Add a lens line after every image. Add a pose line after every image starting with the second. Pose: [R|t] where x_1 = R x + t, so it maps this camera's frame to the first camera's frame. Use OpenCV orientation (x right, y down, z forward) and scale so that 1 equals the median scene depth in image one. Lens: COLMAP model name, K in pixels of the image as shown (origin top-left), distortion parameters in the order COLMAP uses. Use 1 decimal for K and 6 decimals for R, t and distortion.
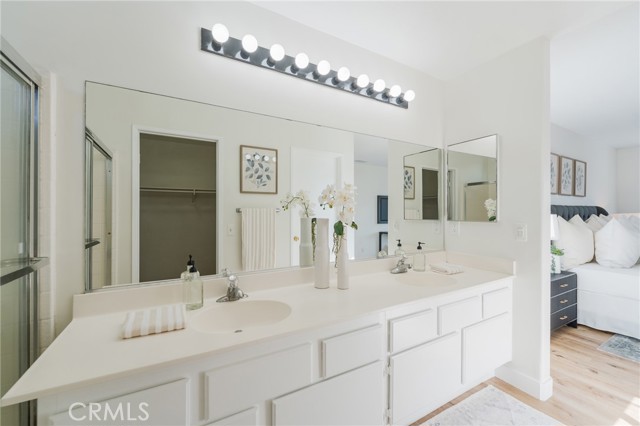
lens RADIAL K [[257.7, 0, 319.0], [0, 257.7, 219.0], [0, 0, 1]] dist [0.000129, -0.000594]
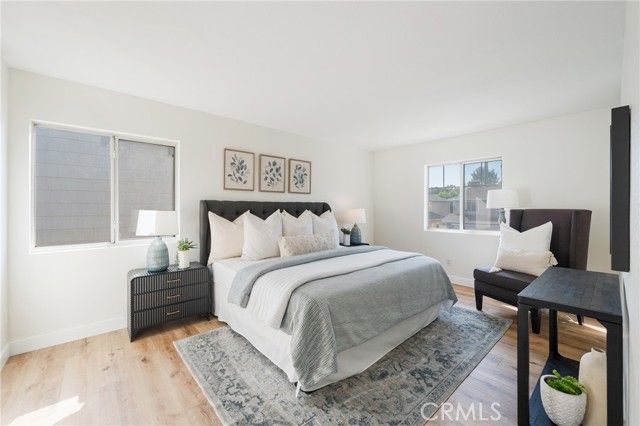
lens RADIAL K [[257.7, 0, 325.5], [0, 257.7, 213.2], [0, 0, 1]] dist [0.000129, -0.000594]
pose [[0.975819, 0.005255, 0.218515, 0.924038], [-0.008522, 0.999866, 0.014010, -0.020763], [-0.218412, -0.015534, 0.975733, -0.086899]]
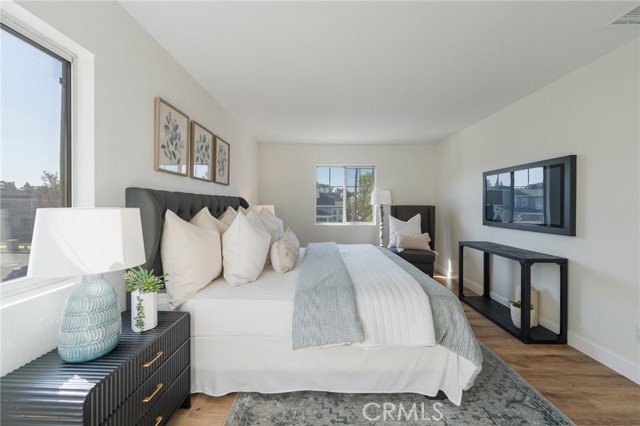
lens RADIAL K [[257.7, 0, 315.7], [0, 257.7, 209.9], [0, 0, 1]] dist [0.000129, -0.000594]
pose [[0.510705, -0.007484, 0.859724, 0.490110], [-0.001926, 0.999950, 0.009849, -0.015971], [-0.859754, -0.006685, 0.510664, 0.351701]]
